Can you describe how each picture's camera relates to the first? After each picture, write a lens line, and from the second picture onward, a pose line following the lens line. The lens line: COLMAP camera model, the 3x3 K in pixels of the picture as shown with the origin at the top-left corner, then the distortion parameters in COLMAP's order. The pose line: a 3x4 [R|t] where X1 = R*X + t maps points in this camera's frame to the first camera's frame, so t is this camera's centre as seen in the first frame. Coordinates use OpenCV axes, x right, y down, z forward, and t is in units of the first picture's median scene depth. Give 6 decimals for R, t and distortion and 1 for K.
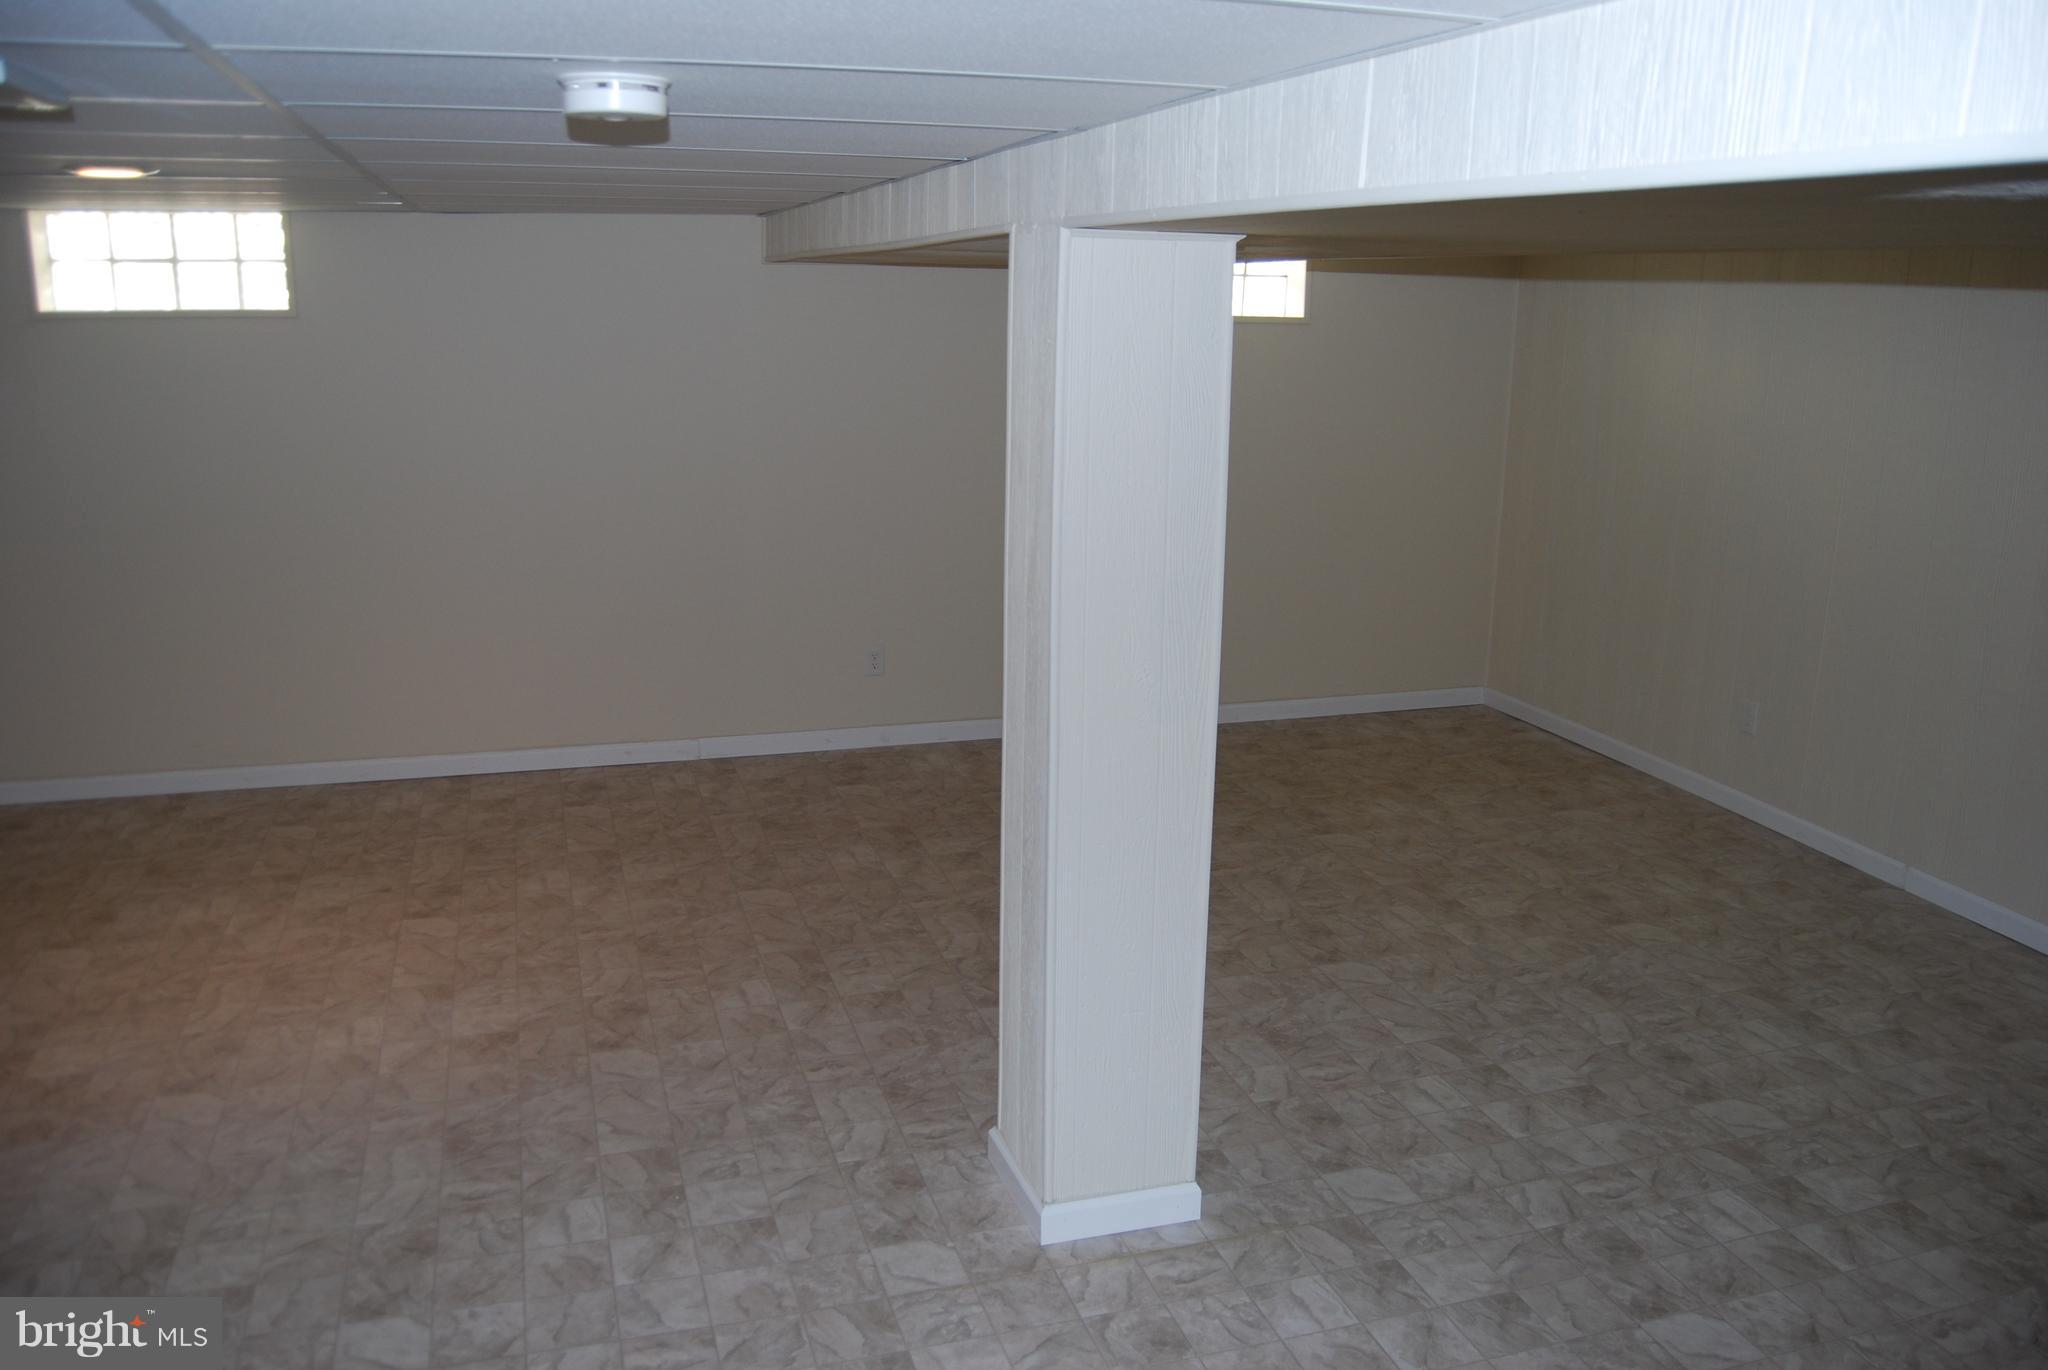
lens RADIAL K [[1607.3, 0, 1035.9], [0, 1607.3, 694.2], [0, 0, 1]] dist [-0.097630, 0.037927]
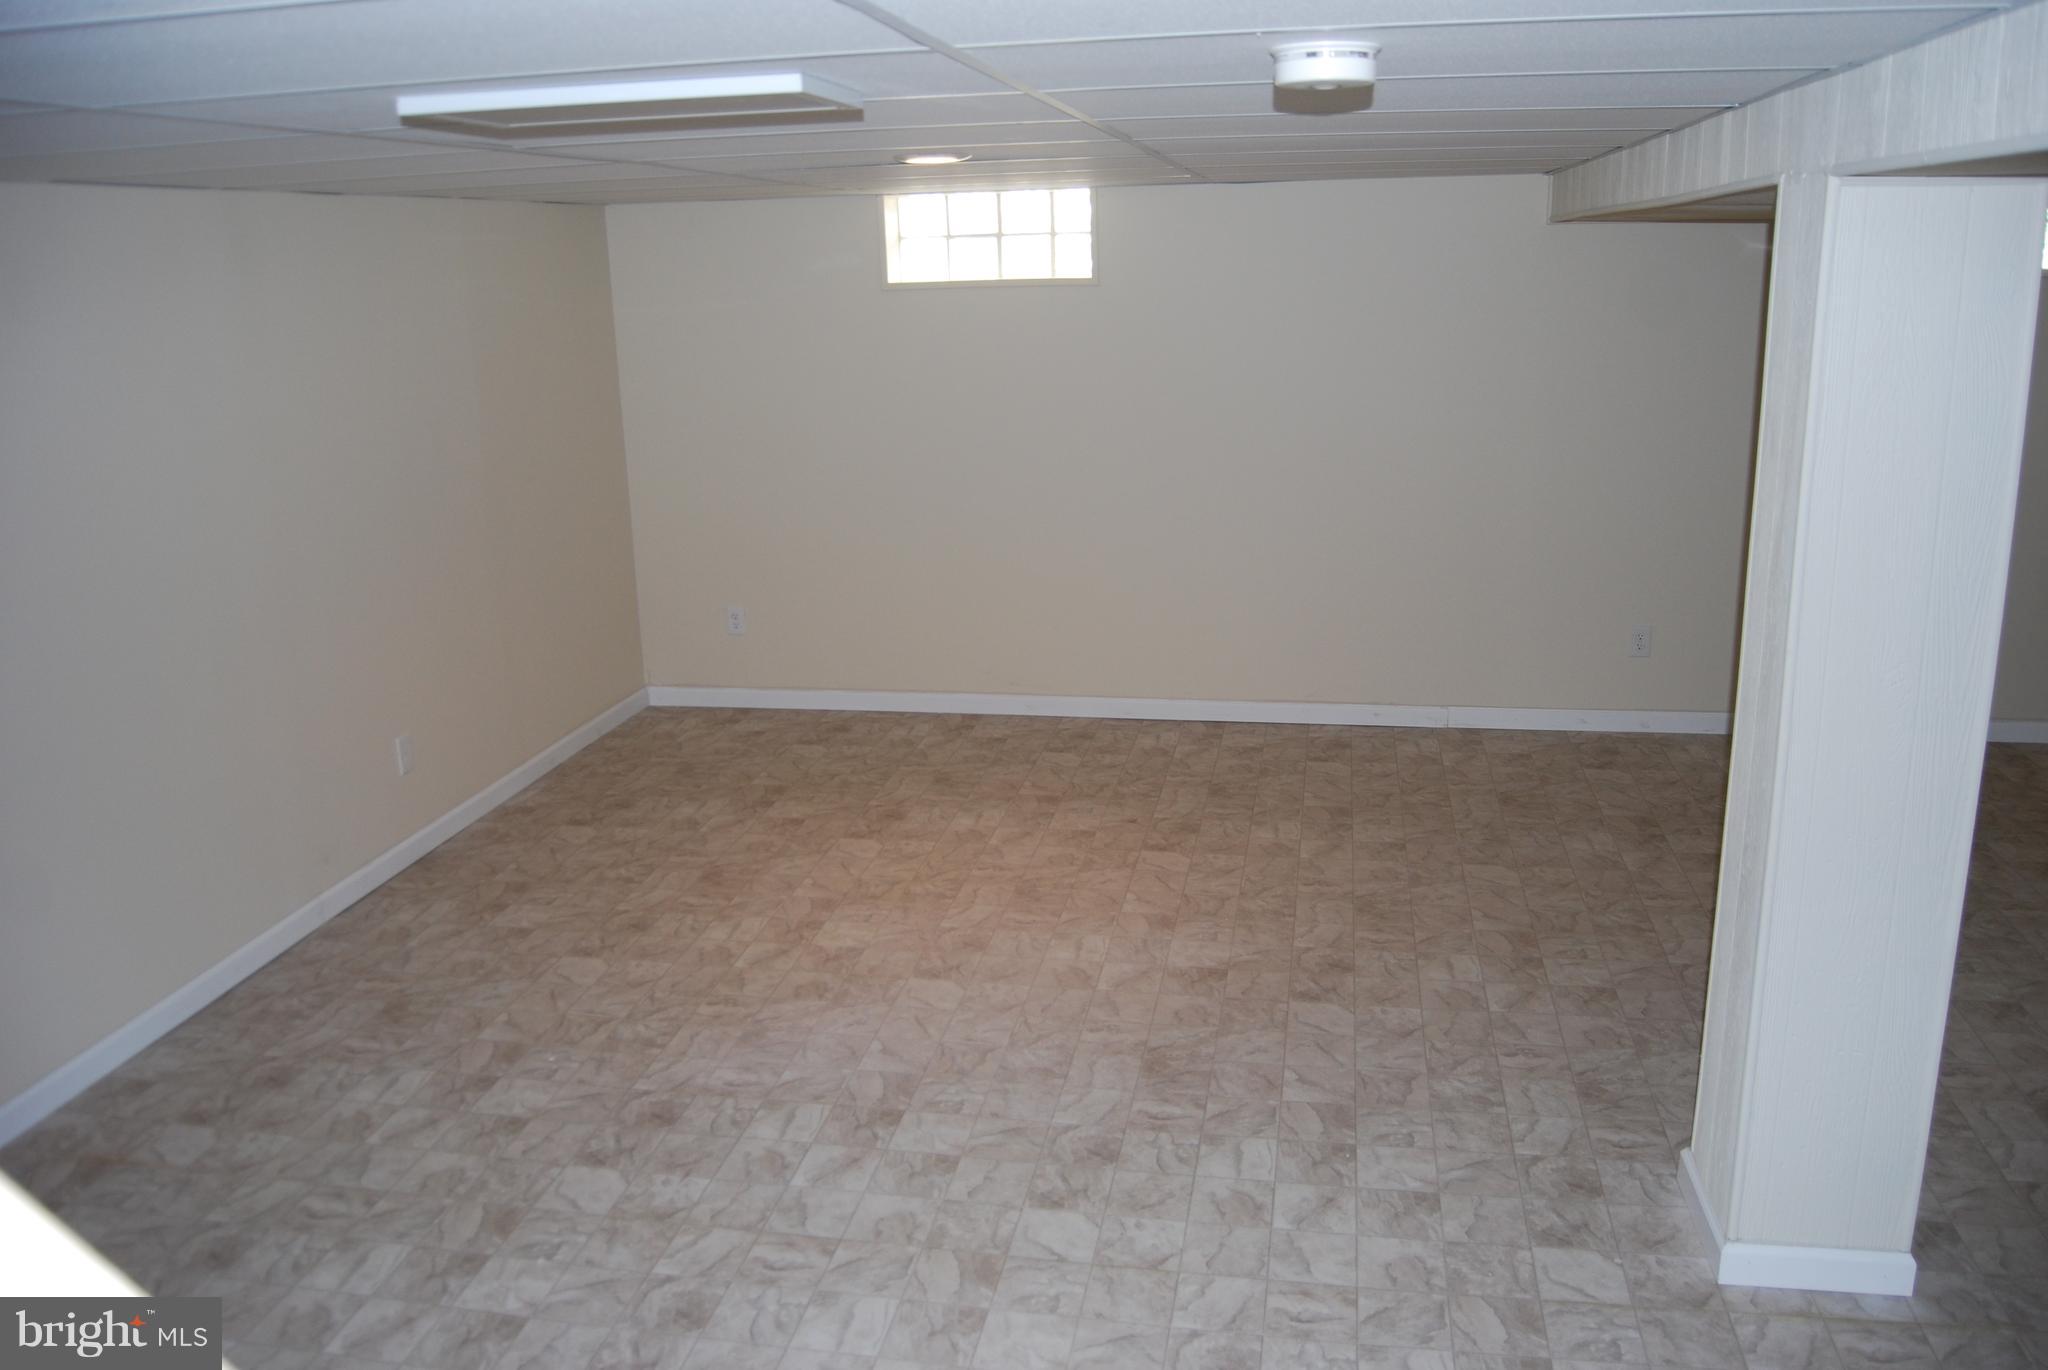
lens RADIAL K [[1607.3, 0, 1035.9], [0, 1607.3, 694.2], [0, 0, 1]] dist [-0.097630, 0.037927]
pose [[0.881904, 0.086698, -0.463389, 0.039433], [-0.076180, 0.996234, 0.041409, -0.002529], [0.465234, -0.001218, 0.885187, 0.008572]]
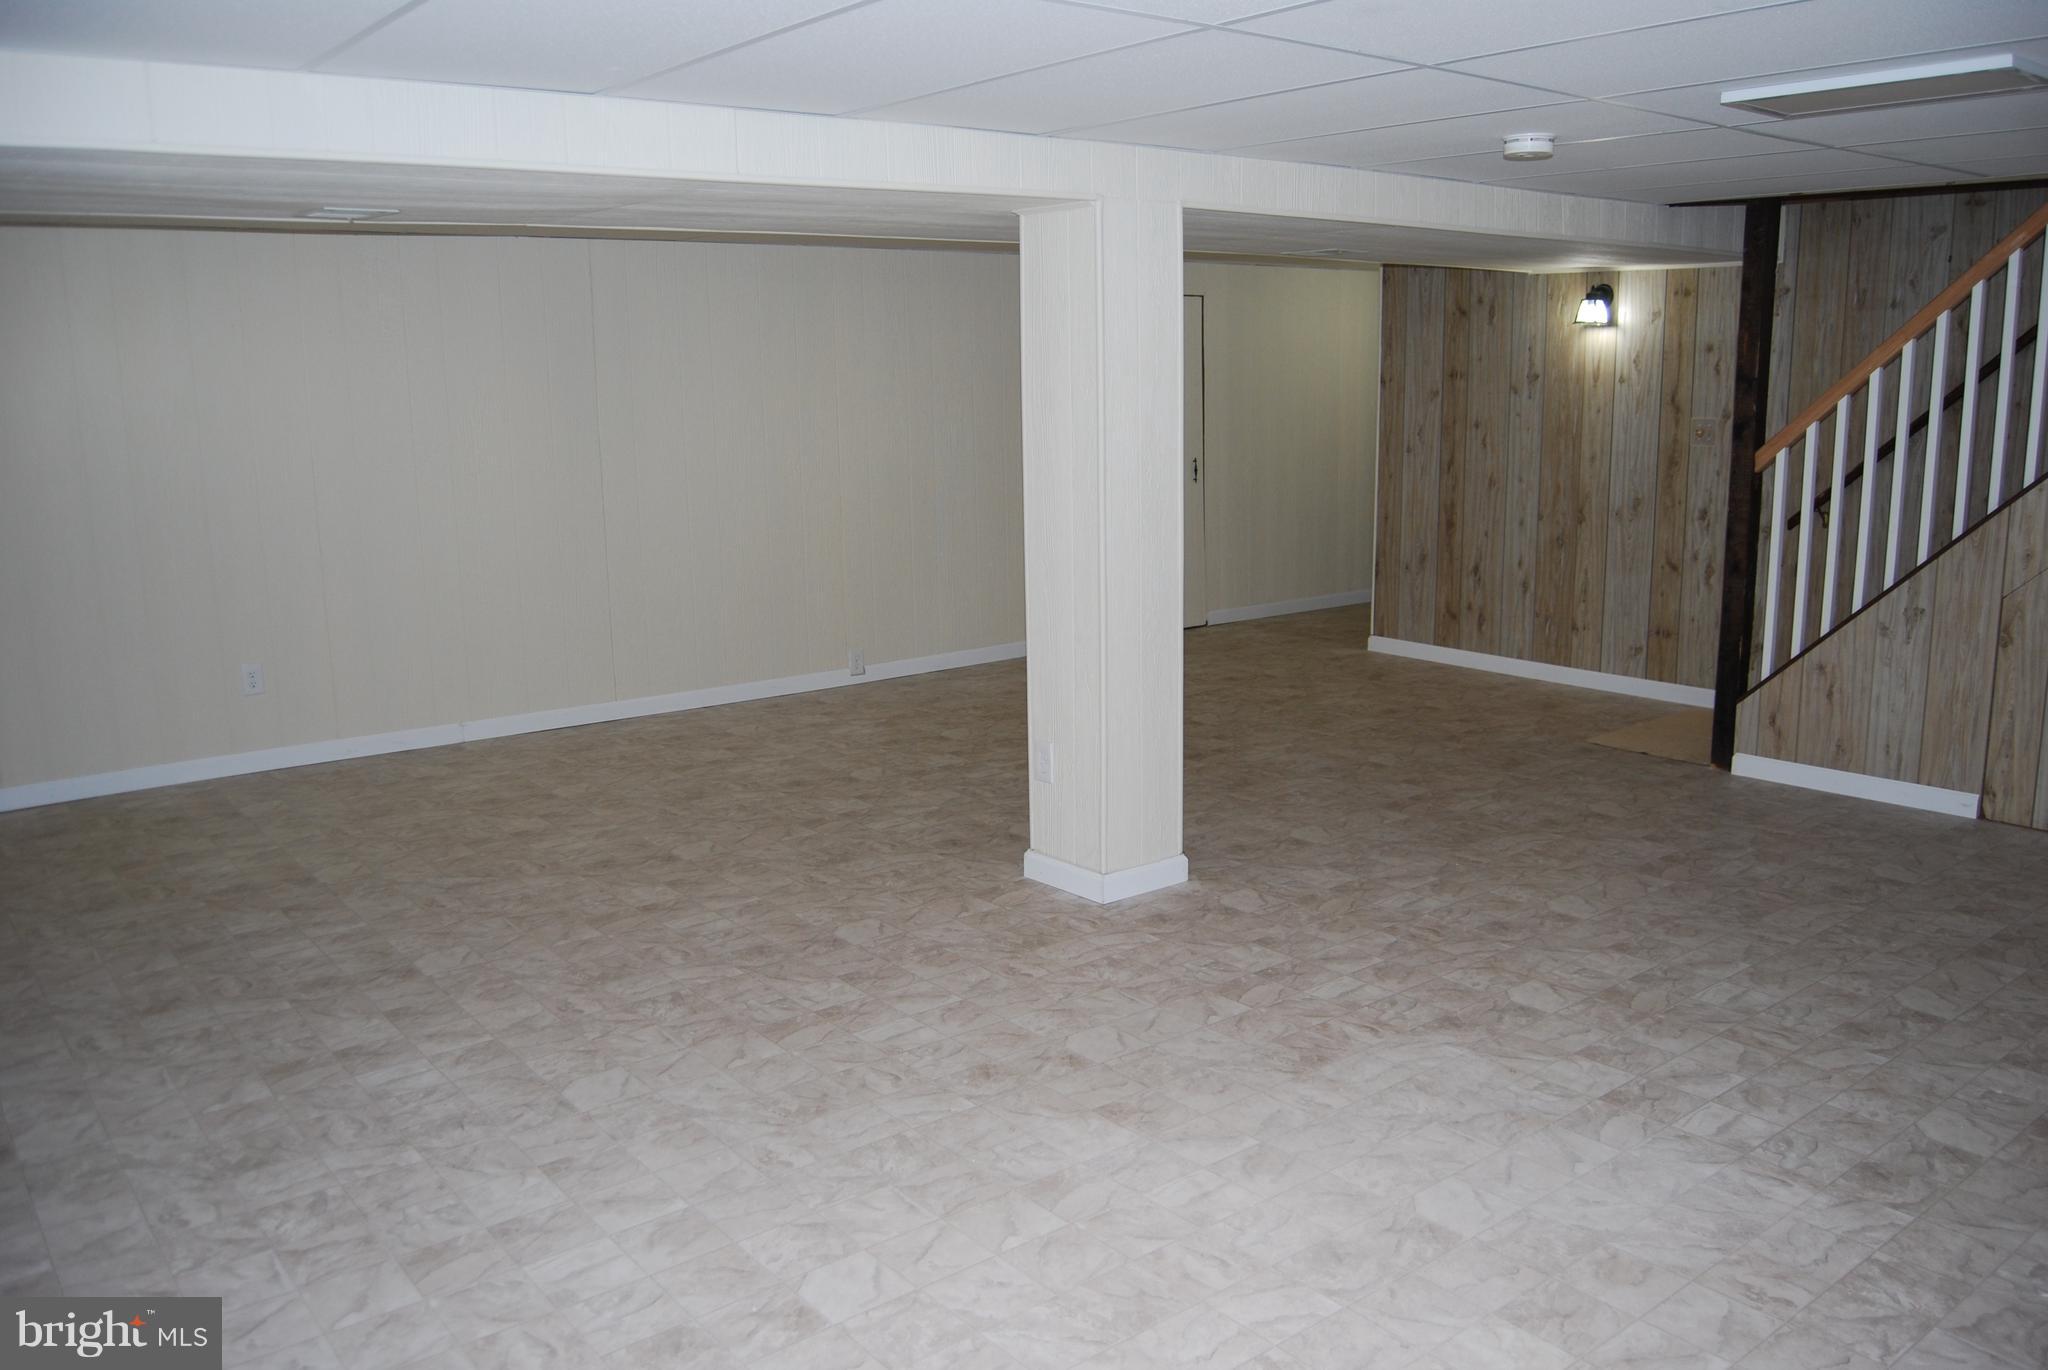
lens RADIAL K [[1607.3, 0, 1035.9], [0, 1607.3, 694.2], [0, 0, 1]] dist [-0.097630, 0.037927]
pose [[-0.361718, -0.195665, 0.911524, -1.150823], [0.236832, 0.926369, 0.292833, -0.262171], [-0.901704, 0.321801, -0.288744, 1.342968]]
